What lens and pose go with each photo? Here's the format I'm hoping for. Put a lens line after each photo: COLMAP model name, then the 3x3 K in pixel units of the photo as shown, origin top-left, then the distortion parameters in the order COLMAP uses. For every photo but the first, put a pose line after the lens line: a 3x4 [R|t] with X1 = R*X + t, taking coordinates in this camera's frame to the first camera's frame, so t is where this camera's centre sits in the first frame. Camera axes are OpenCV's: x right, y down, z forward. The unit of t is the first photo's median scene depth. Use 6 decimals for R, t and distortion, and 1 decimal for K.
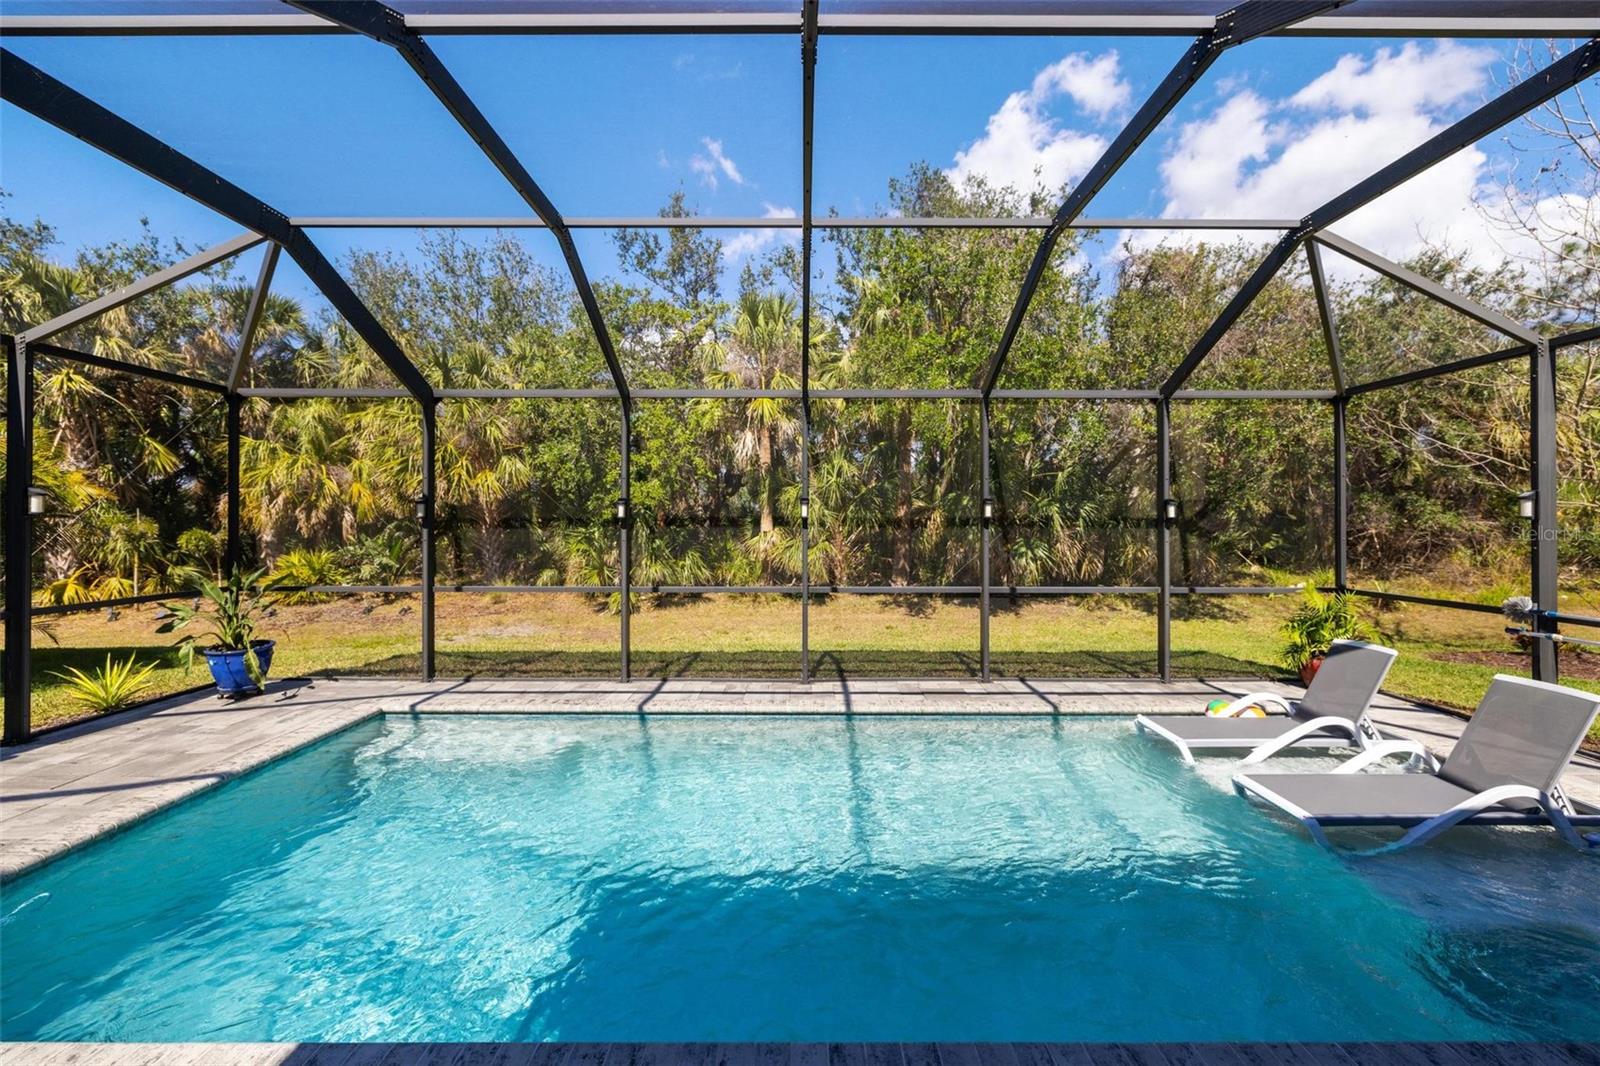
lens RADIAL K [[659.6, 0, 800.0], [0, 659.6, 533.0], [0, 0, 1]] dist [0.000649, 0.000154]
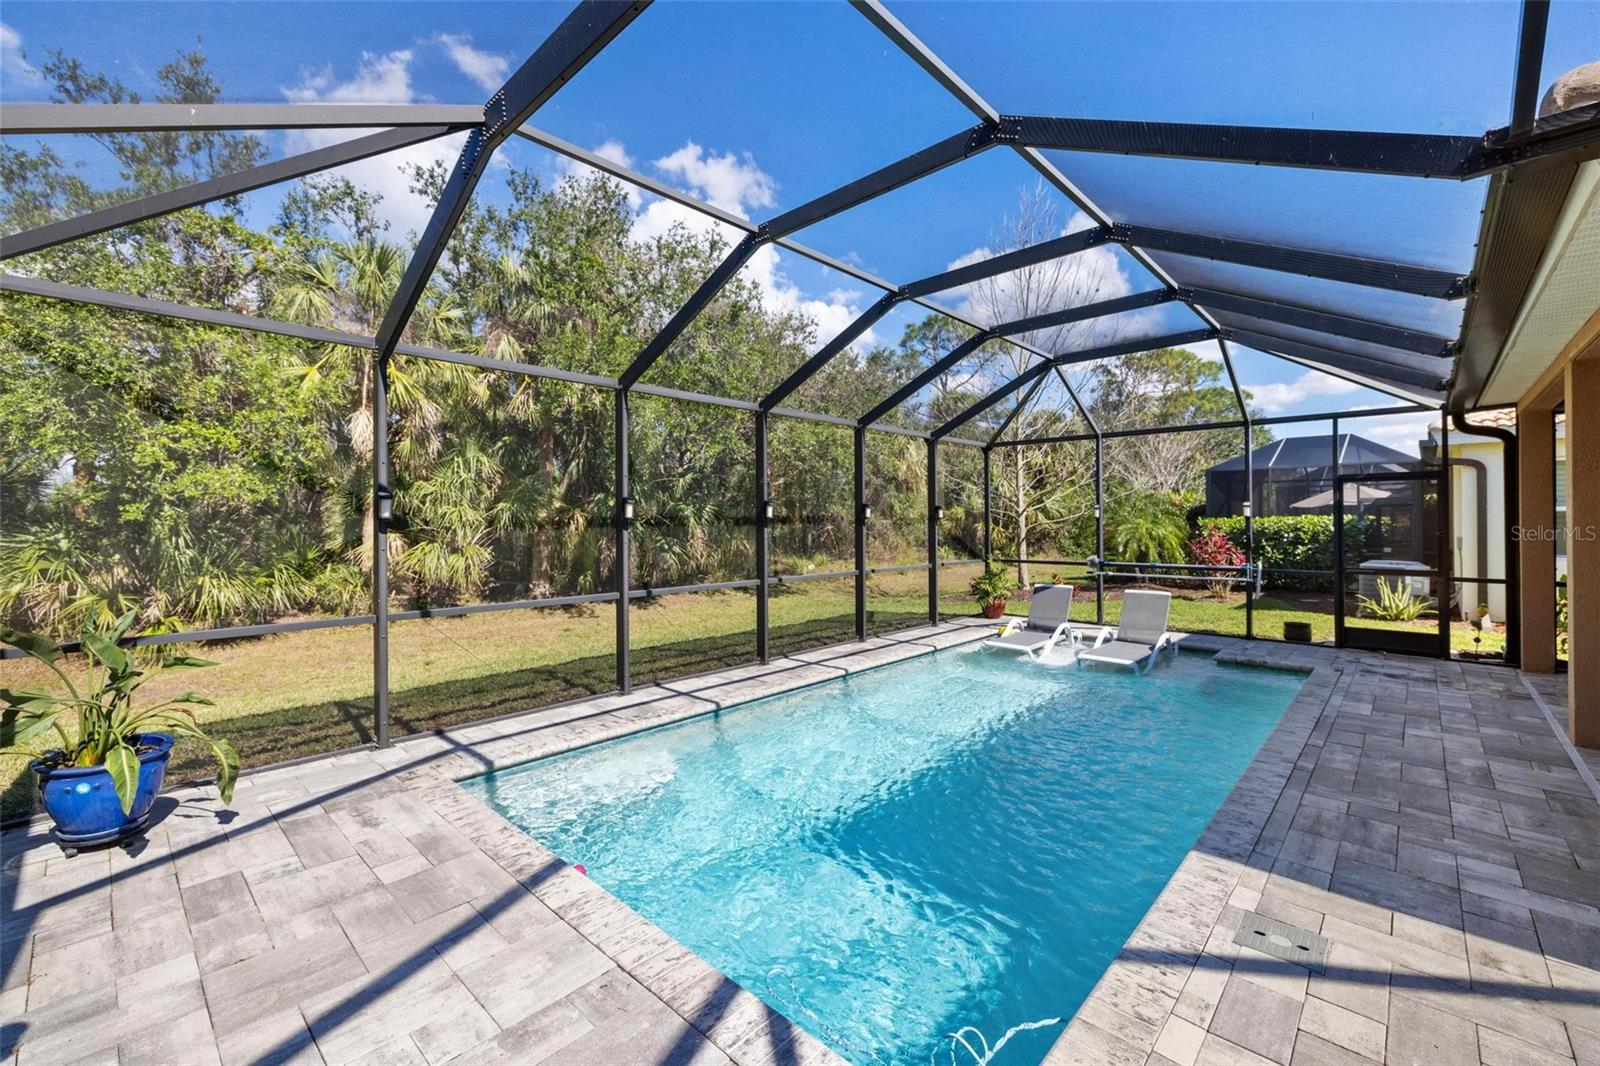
lens RADIAL K [[675.6, 0, 800.5], [0, 675.6, 519.7], [0, 0, 1]] dist [-0.000025, 0.000053]
pose [[0.678030, -0.003581, 0.735025, -0.337755], [0.017557, 0.999782, -0.011325, -0.003057], [-0.734824, 0.020583, 0.677945, 0.072098]]
